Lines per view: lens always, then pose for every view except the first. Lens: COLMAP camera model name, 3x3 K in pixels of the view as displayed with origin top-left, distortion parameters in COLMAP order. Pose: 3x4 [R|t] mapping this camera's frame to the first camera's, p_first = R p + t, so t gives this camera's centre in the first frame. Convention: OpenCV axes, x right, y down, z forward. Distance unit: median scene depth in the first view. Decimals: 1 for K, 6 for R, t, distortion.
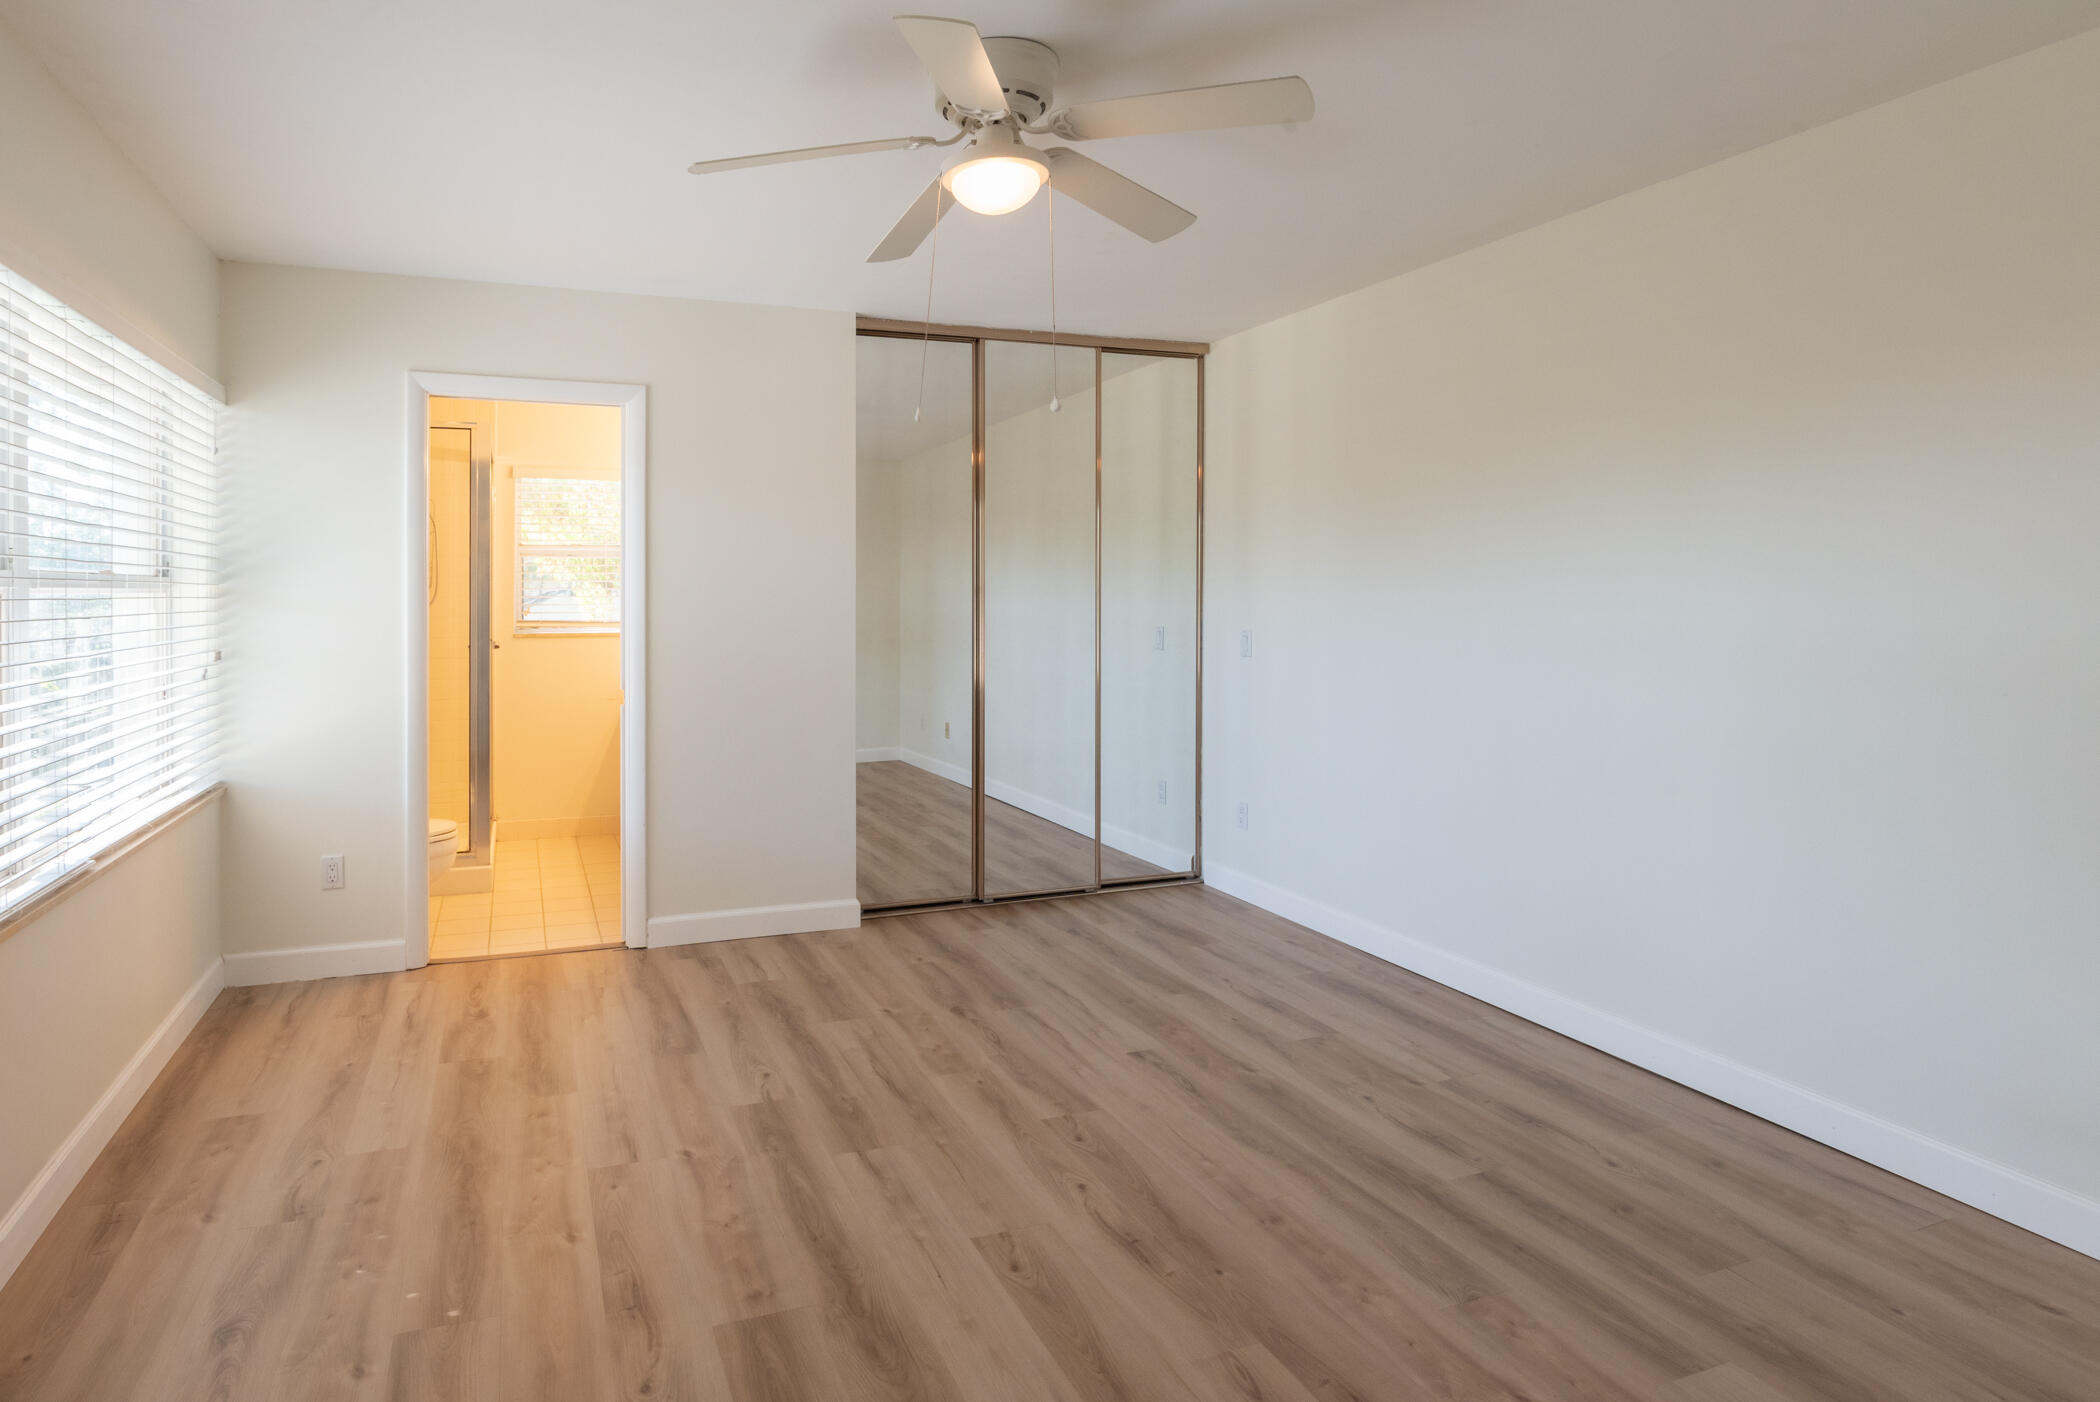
lens RADIAL K [[1115.9, 0, 929.6], [0, 1115.9, 651.0], [0, 0, 1]] dist [-0.001600, -0.000622]
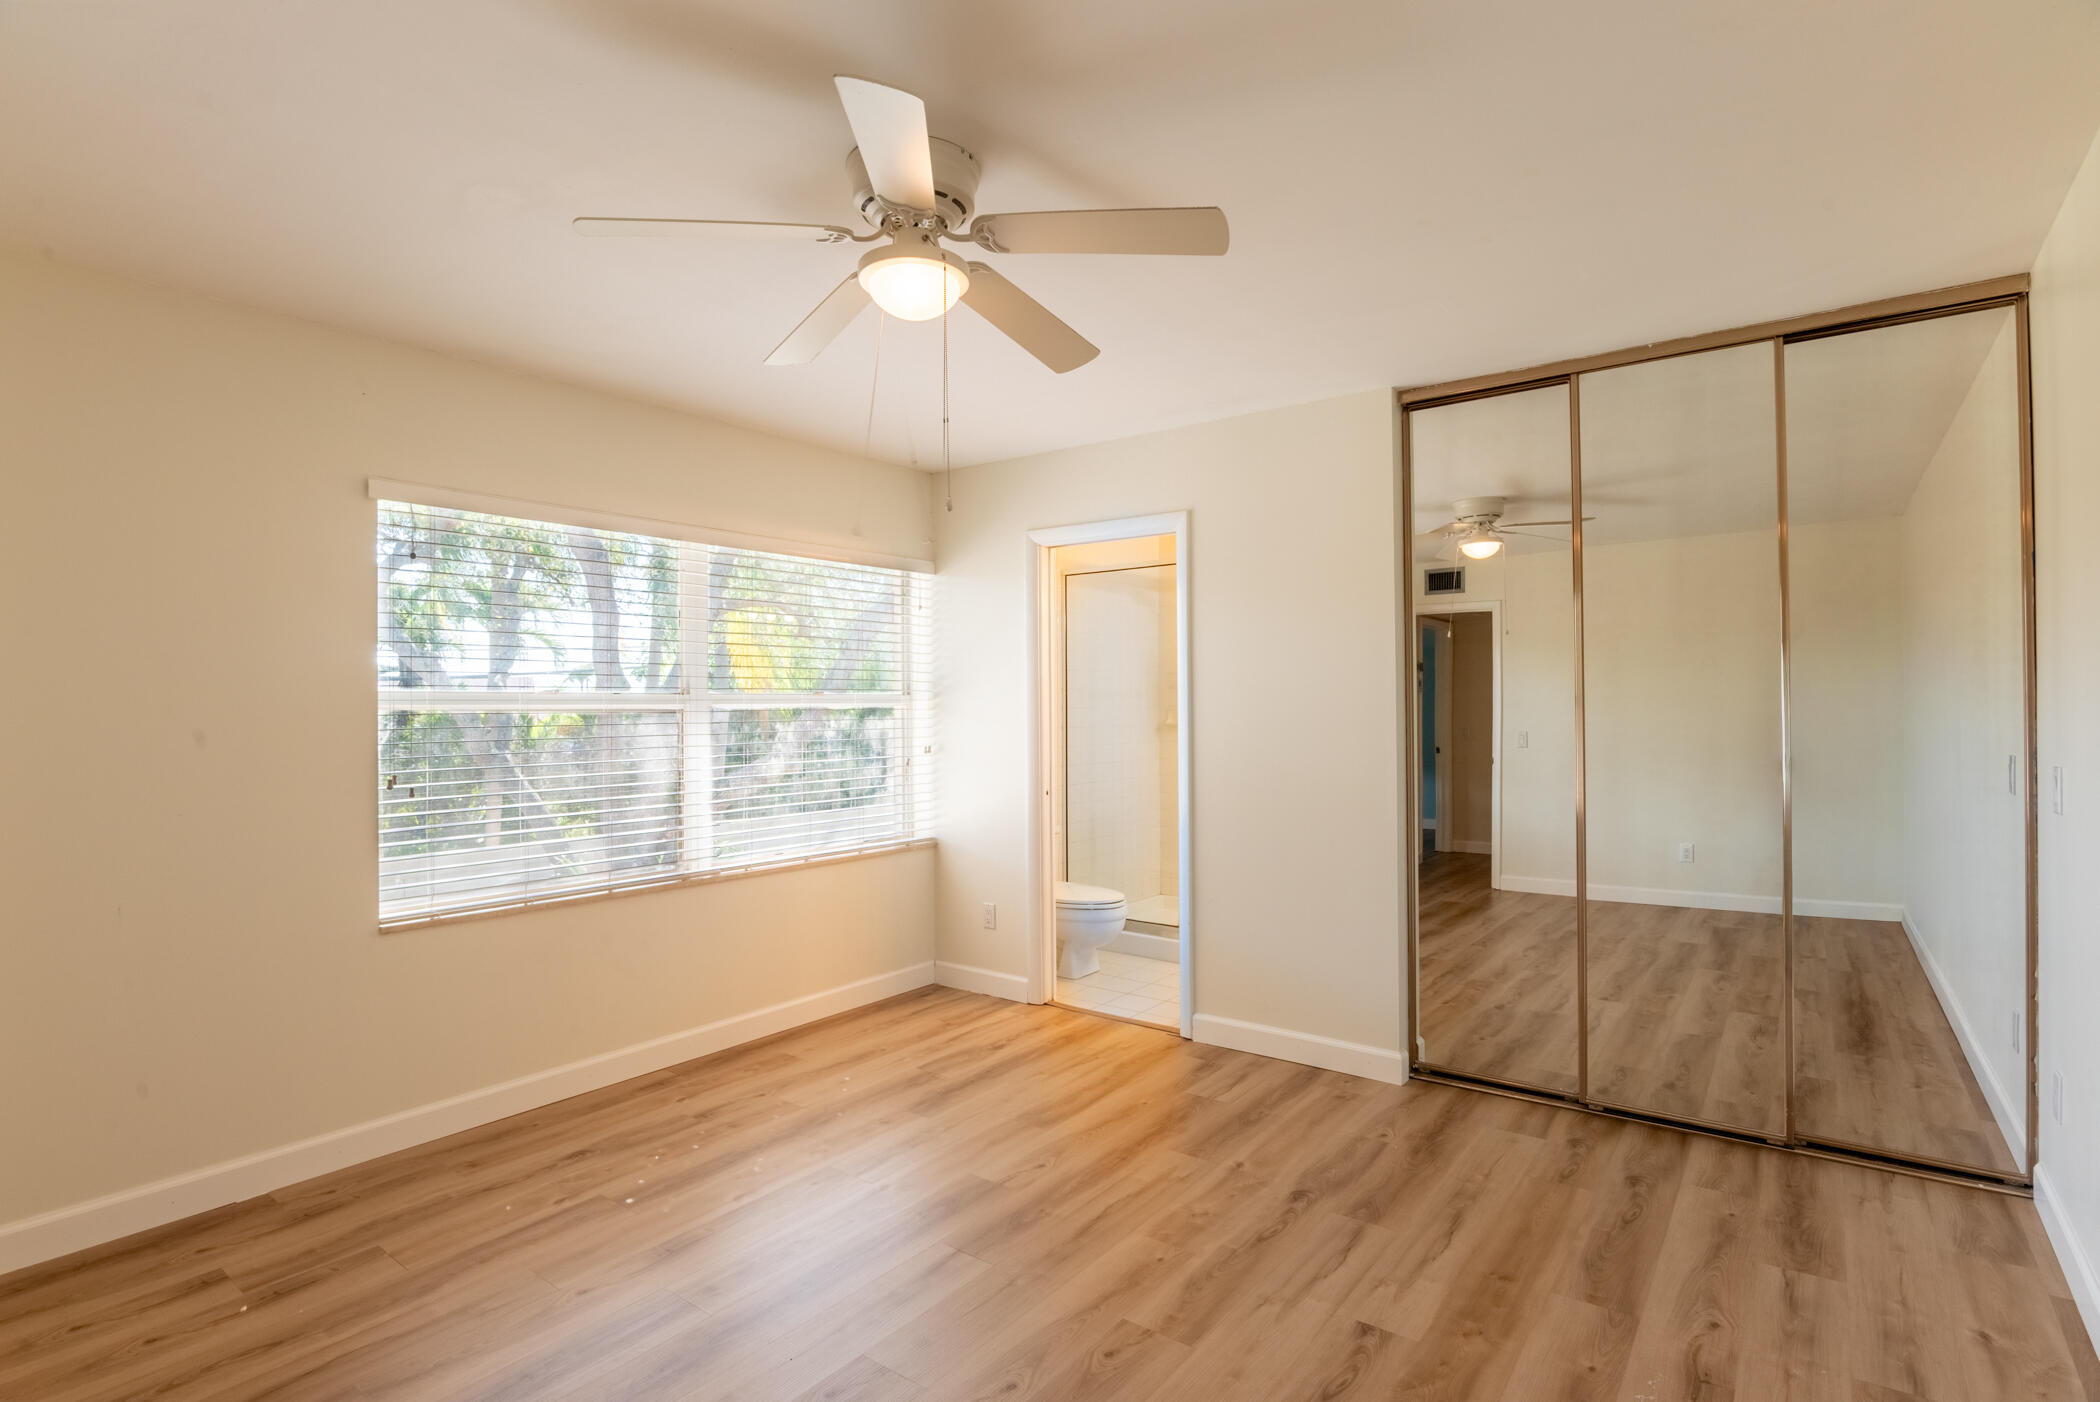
lens RADIAL K [[1057.4, 0, 1052.7], [0, 1057.4, 687.3], [0, 0, 1]] dist [-0.011184, -0.001454]
pose [[0.542893, -0.018908, -0.839589, 0.675702], [-0.030683, 0.998632, -0.042330, -0.025625], [0.839241, 0.048742, 0.541571, 0.437881]]
